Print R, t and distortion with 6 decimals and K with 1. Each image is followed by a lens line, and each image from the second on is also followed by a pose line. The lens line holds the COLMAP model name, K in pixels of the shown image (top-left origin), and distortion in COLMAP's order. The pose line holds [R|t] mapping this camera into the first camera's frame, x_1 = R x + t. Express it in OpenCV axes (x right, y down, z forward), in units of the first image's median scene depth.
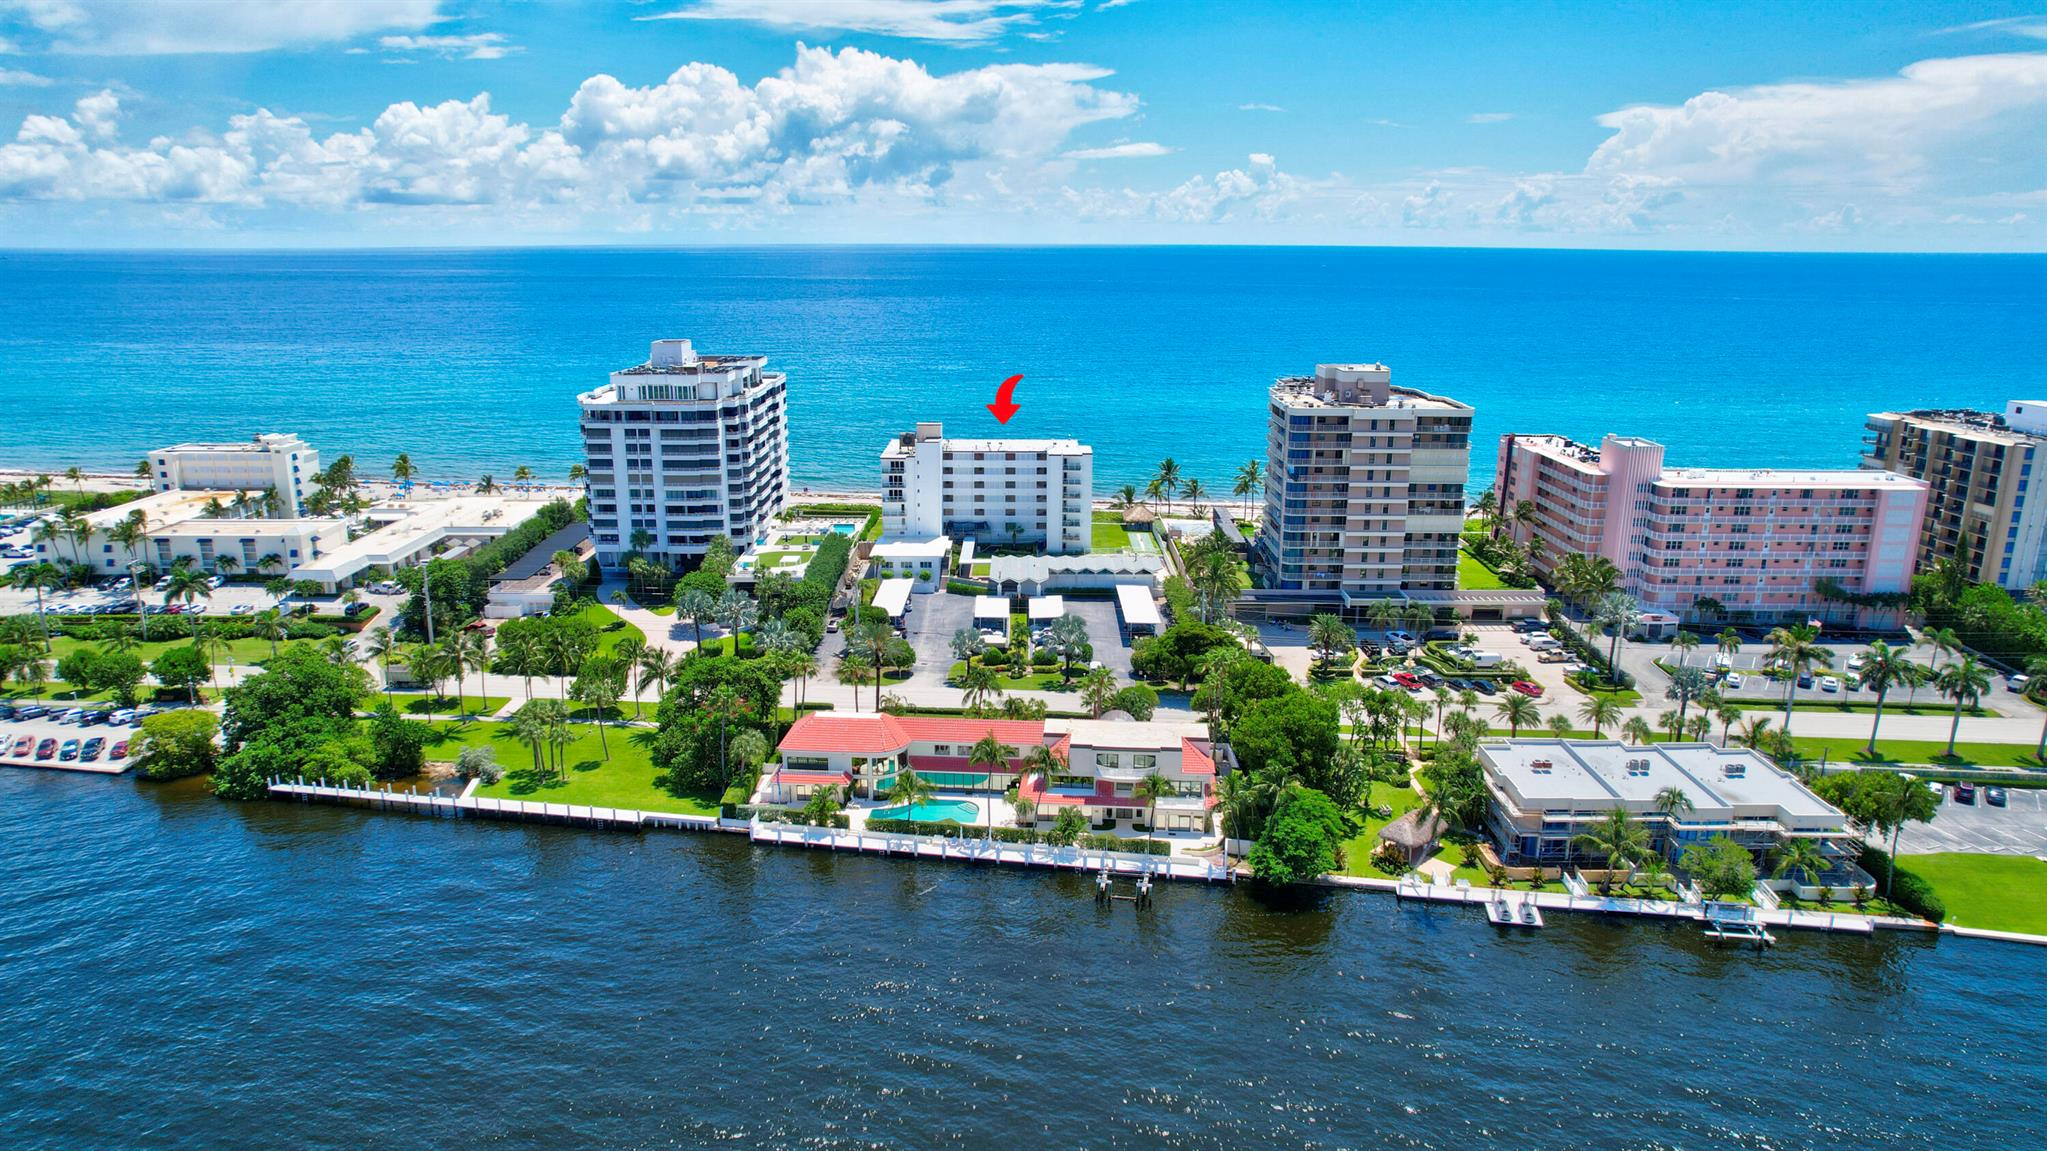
lens RADIAL K [[1288.7, 0, 1023.5], [0, 1288.7, 575.5], [0, 0, 1]] dist [-0.086658, 0.076360]
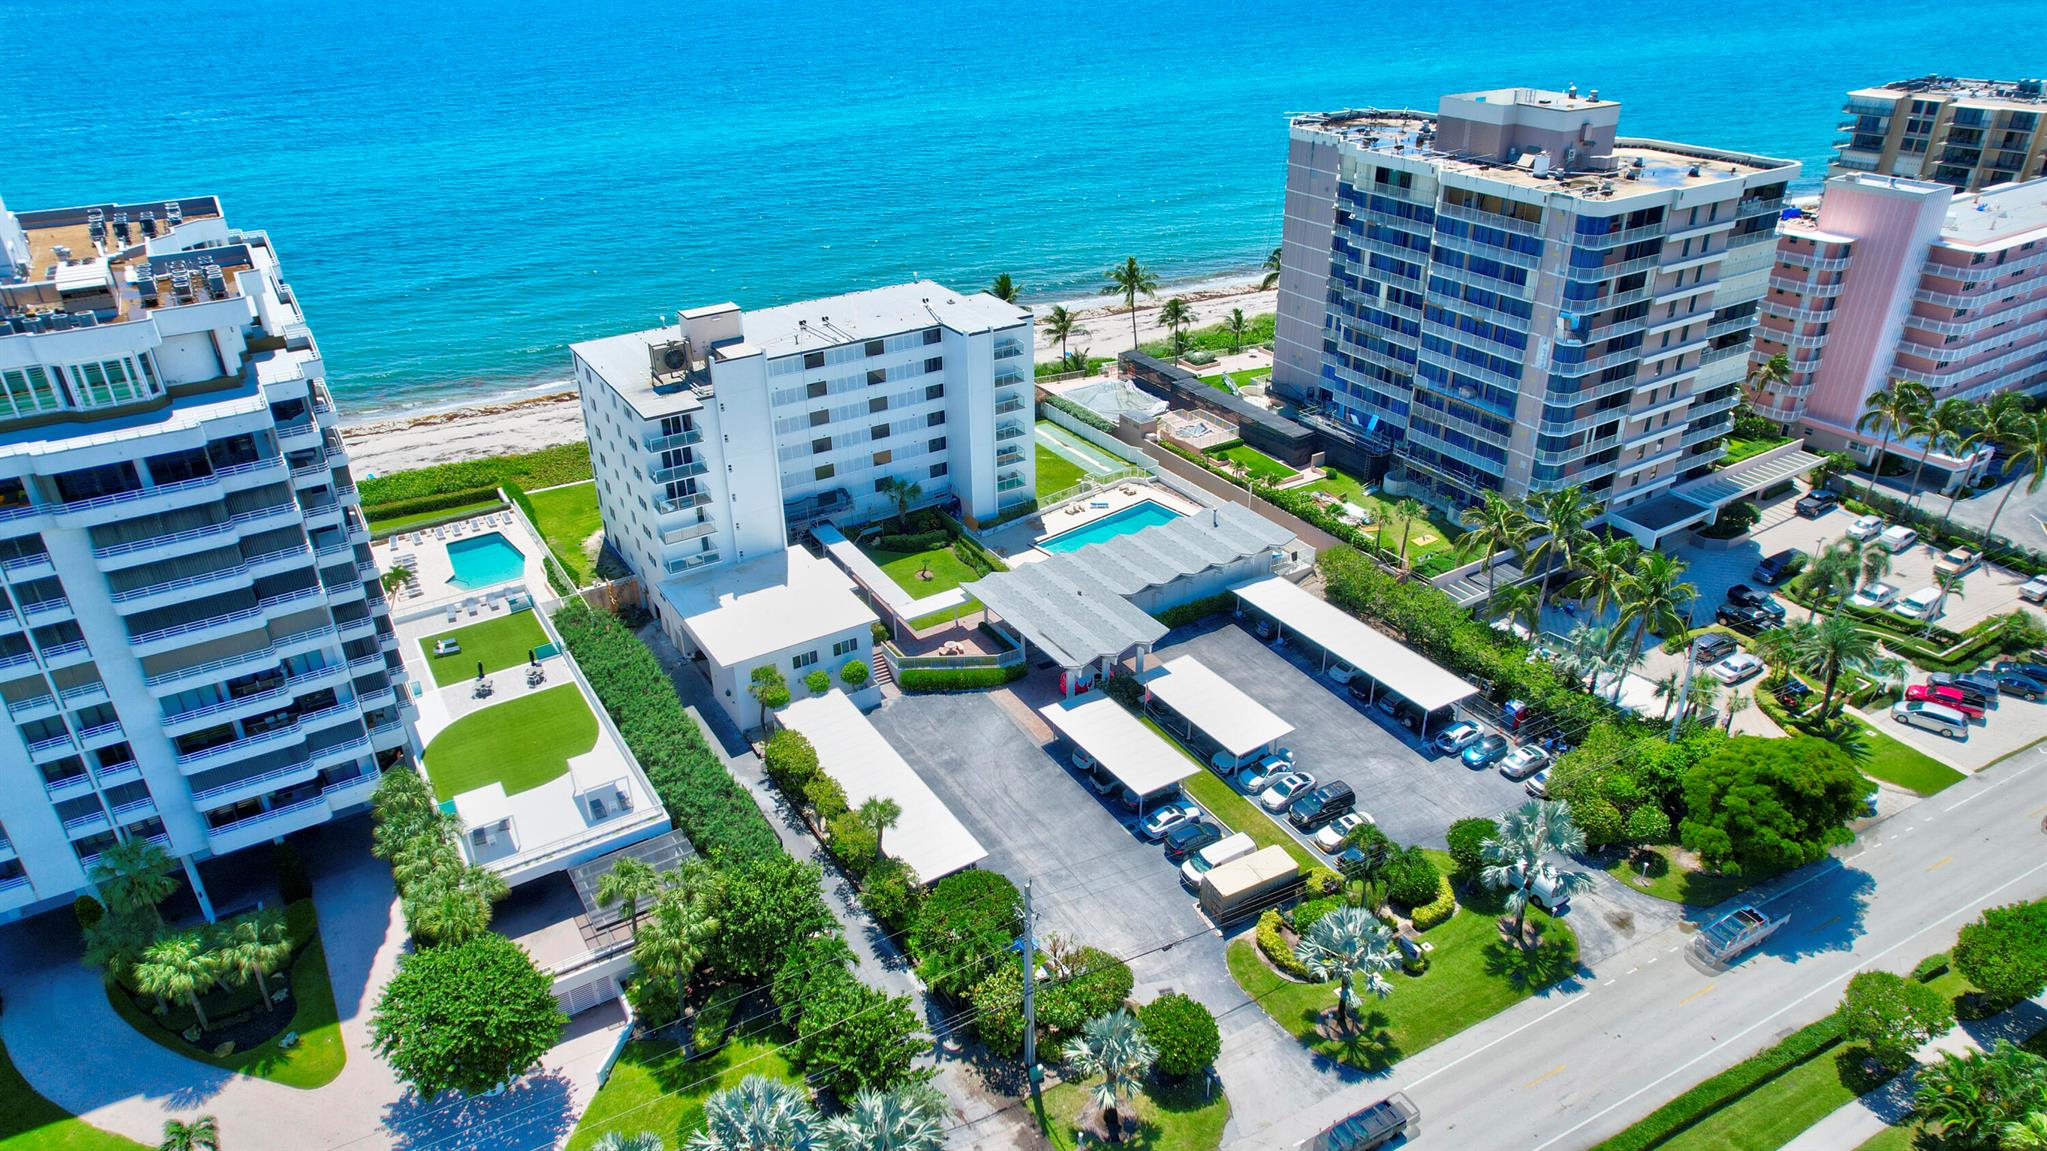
lens RADIAL K [[1310.5, 0, 1023.5], [0, 1310.5, 575.5], [0, 0, 1]] dist [-0.076924, 0.060089]
pose [[0.846211, -0.262446, 0.463734, -0.229590], [0.150637, 0.952618, 0.264247, -0.143976], [-0.511113, -0.153754, 0.845650, 0.600894]]
